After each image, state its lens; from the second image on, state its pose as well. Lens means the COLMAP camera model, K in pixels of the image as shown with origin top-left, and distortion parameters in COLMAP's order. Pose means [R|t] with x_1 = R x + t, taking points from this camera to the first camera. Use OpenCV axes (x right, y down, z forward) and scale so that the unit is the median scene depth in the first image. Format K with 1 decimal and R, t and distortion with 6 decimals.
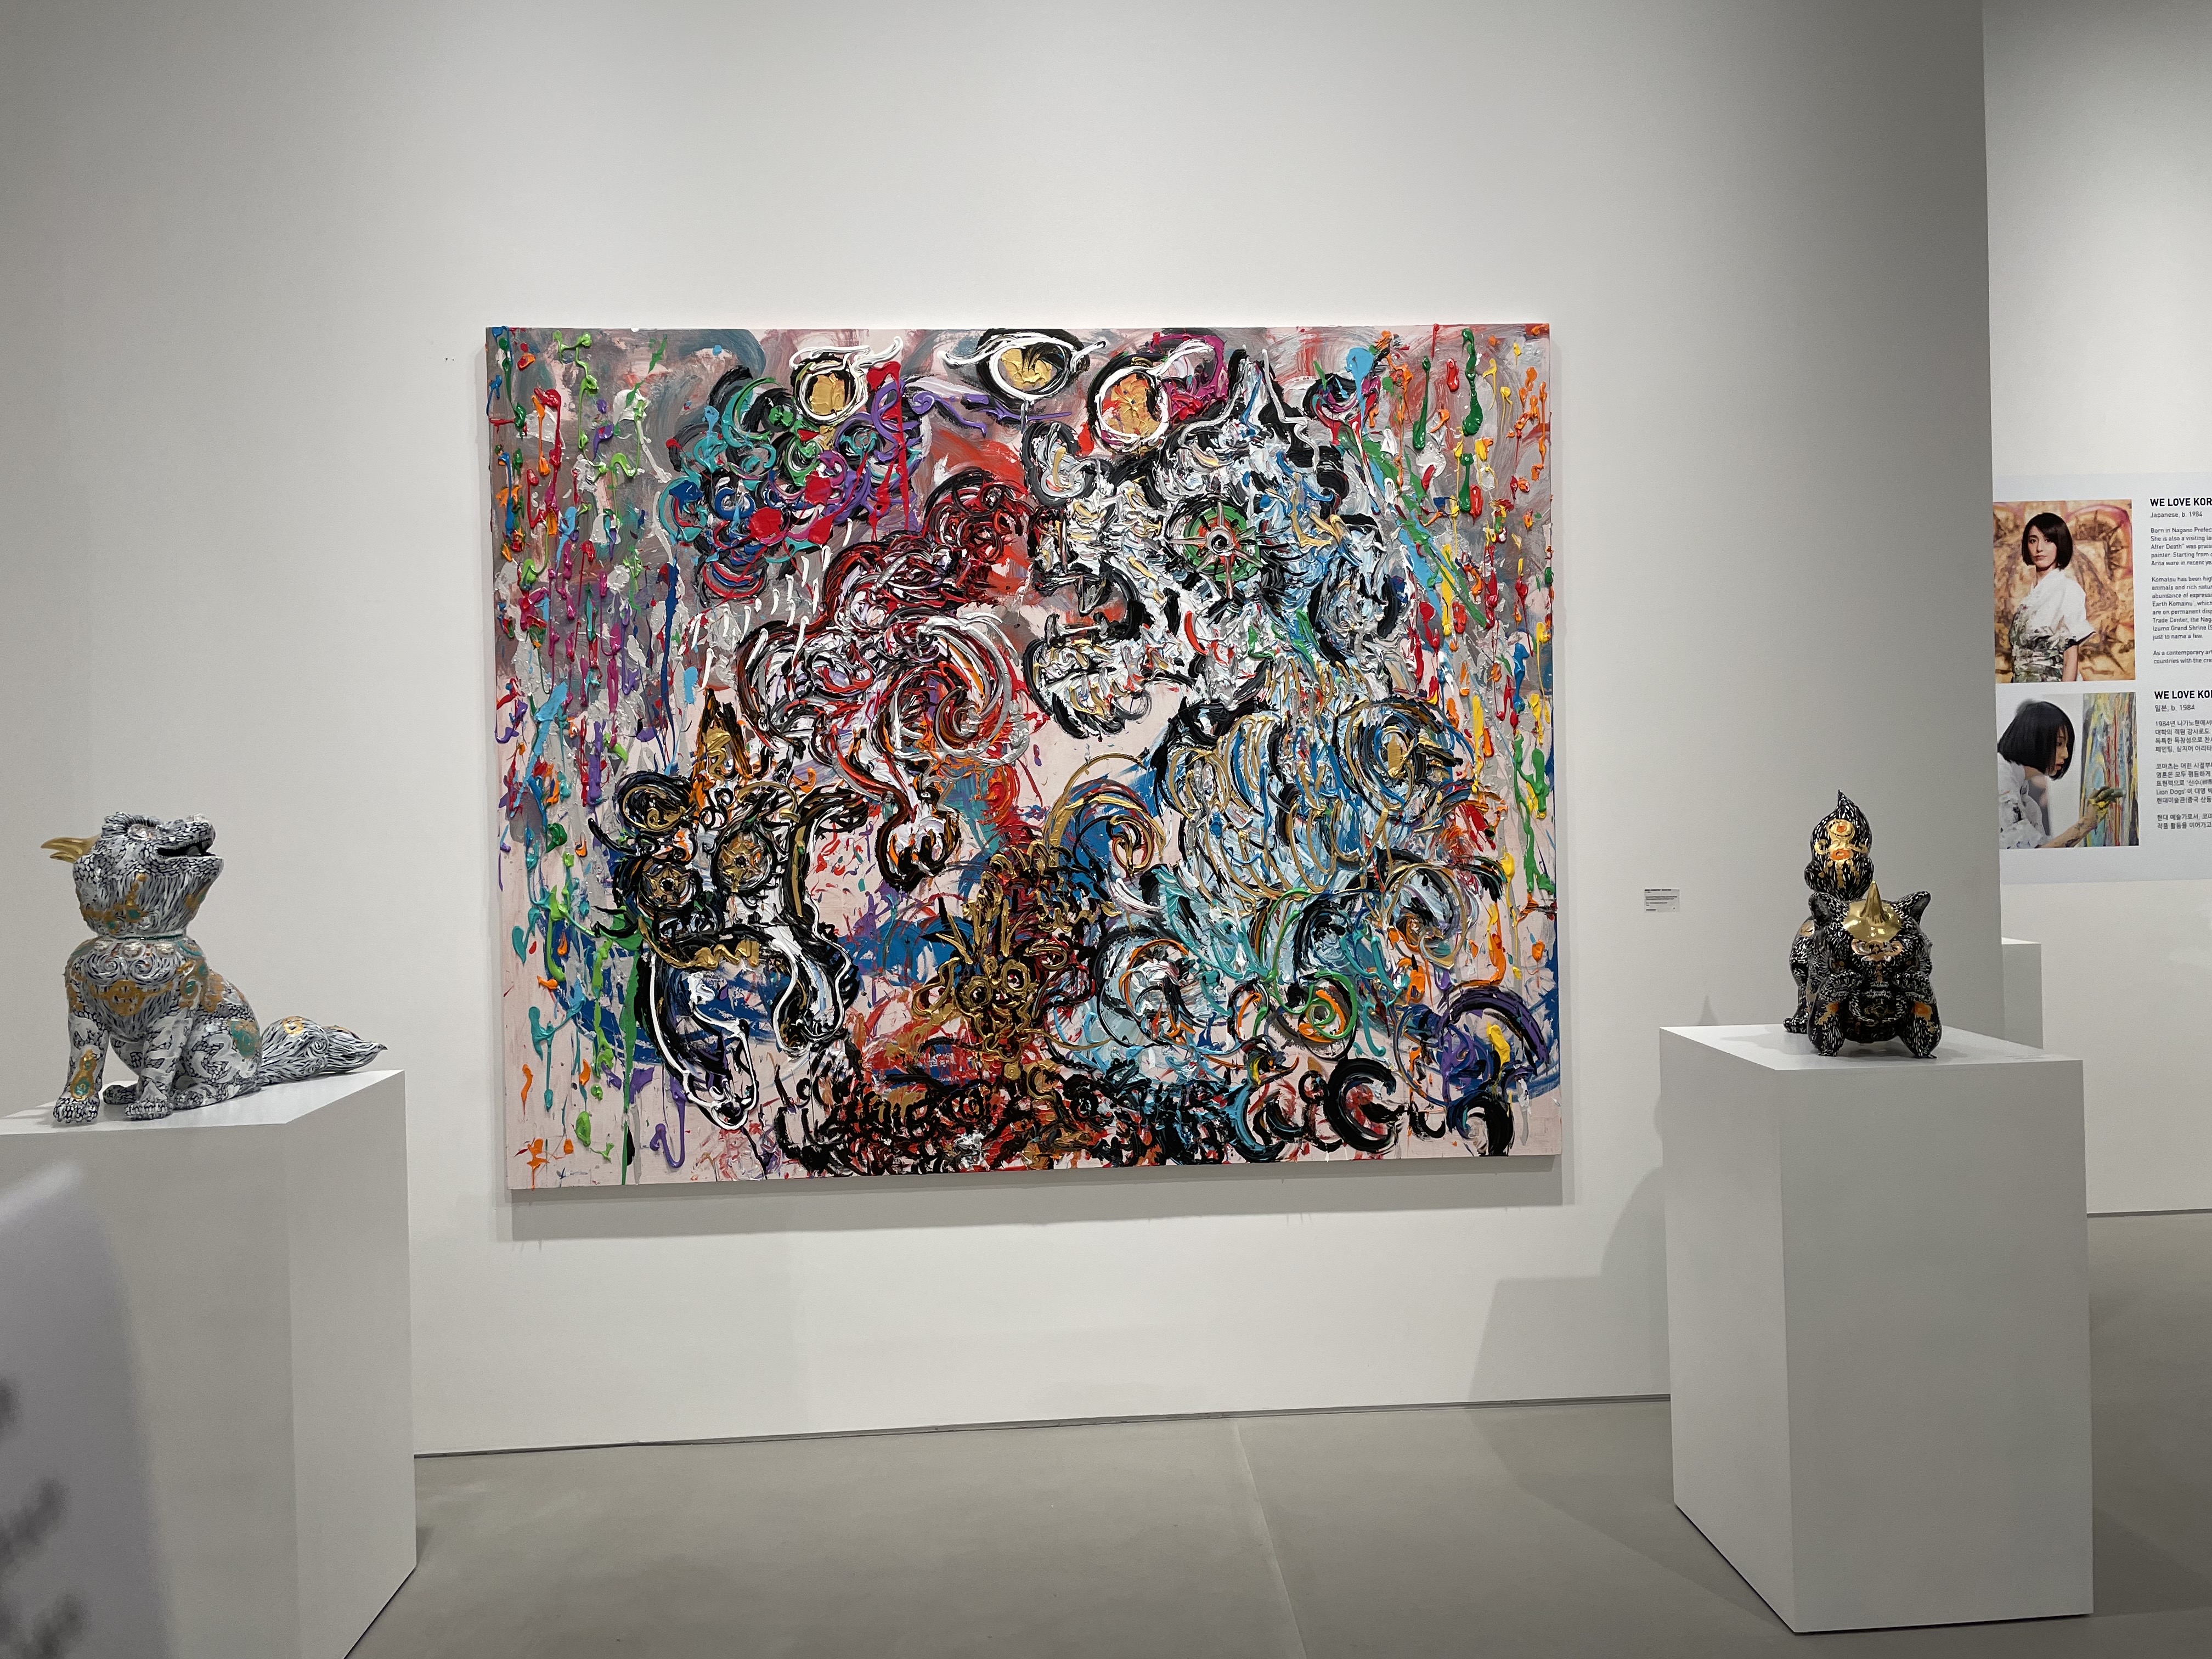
lens RADIAL K [[1679.0, 0, 1106.0], [0, 1679.0, 829.5], [0, 0, 1]] dist [0.089679, -0.121590]
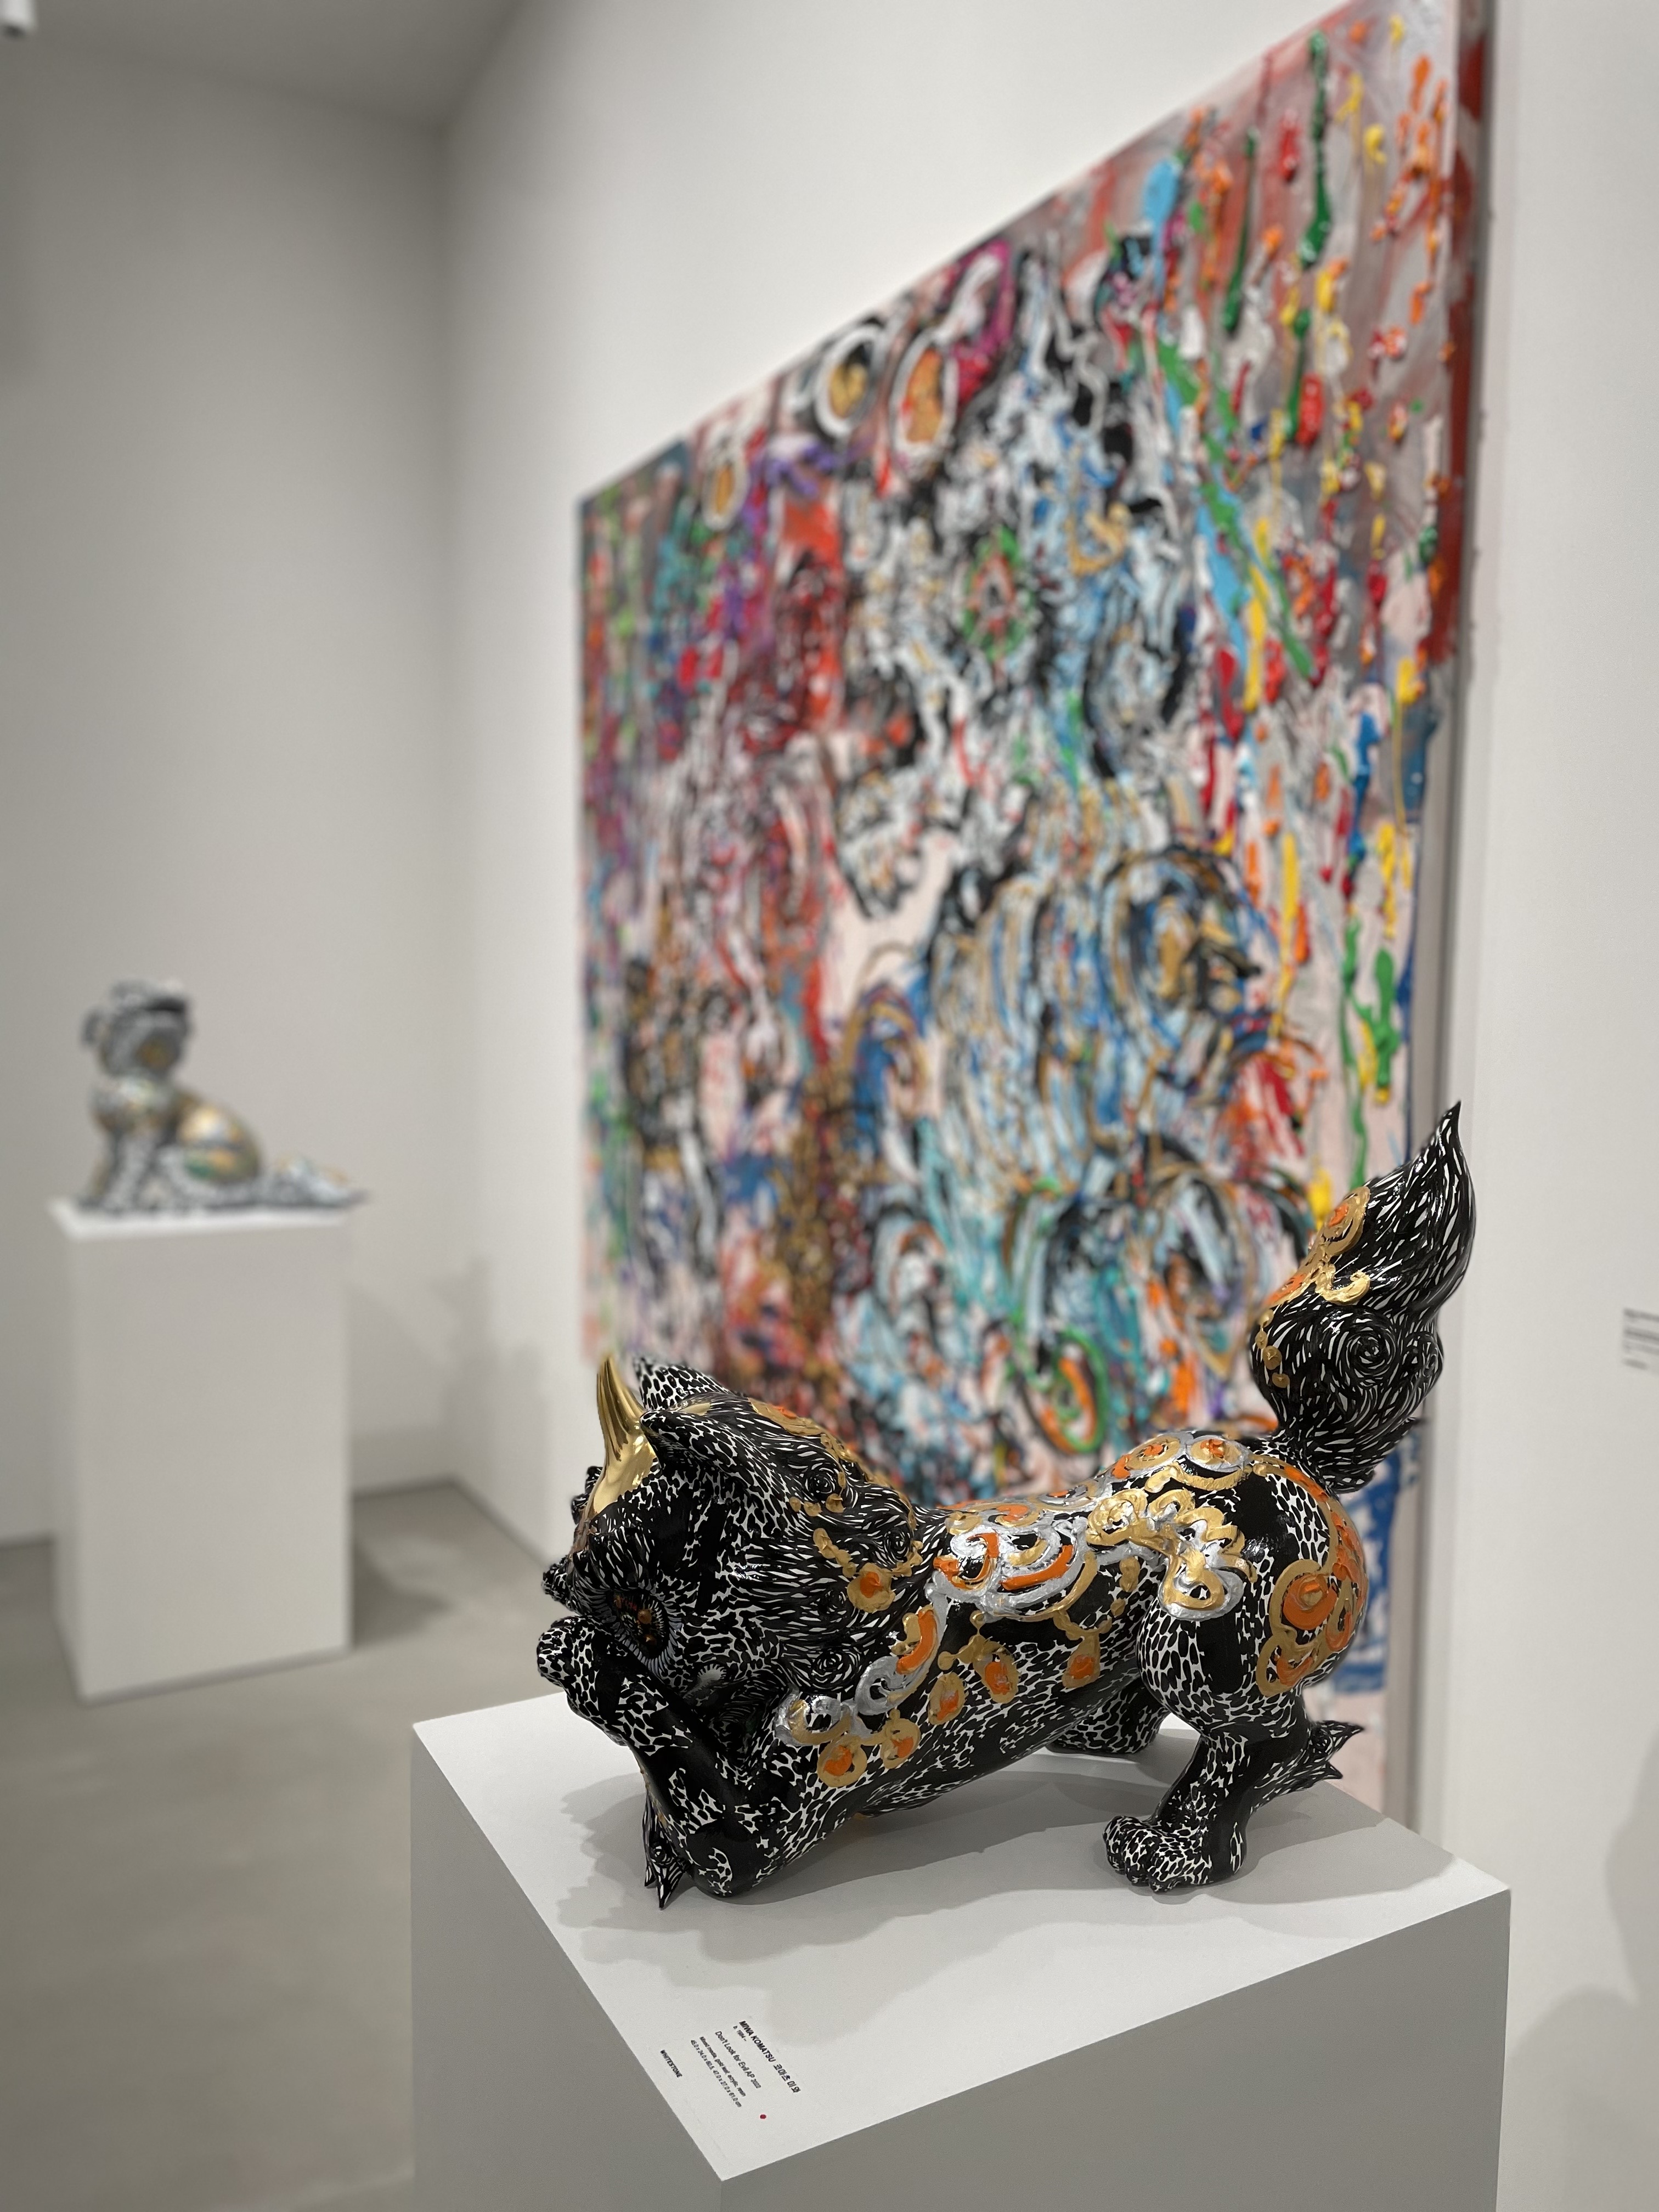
lens RADIAL K [[1679.0, 0, 829.5], [0, 1679.0, 1106.0], [0, 0, 1]] dist [0.089679, -0.121590]
pose [[0.432230, 0.103466, -0.895808, 0.612552], [-0.036396, 0.994588, 0.097313, -0.045441], [0.901029, -0.009458, 0.433657, 0.688898]]
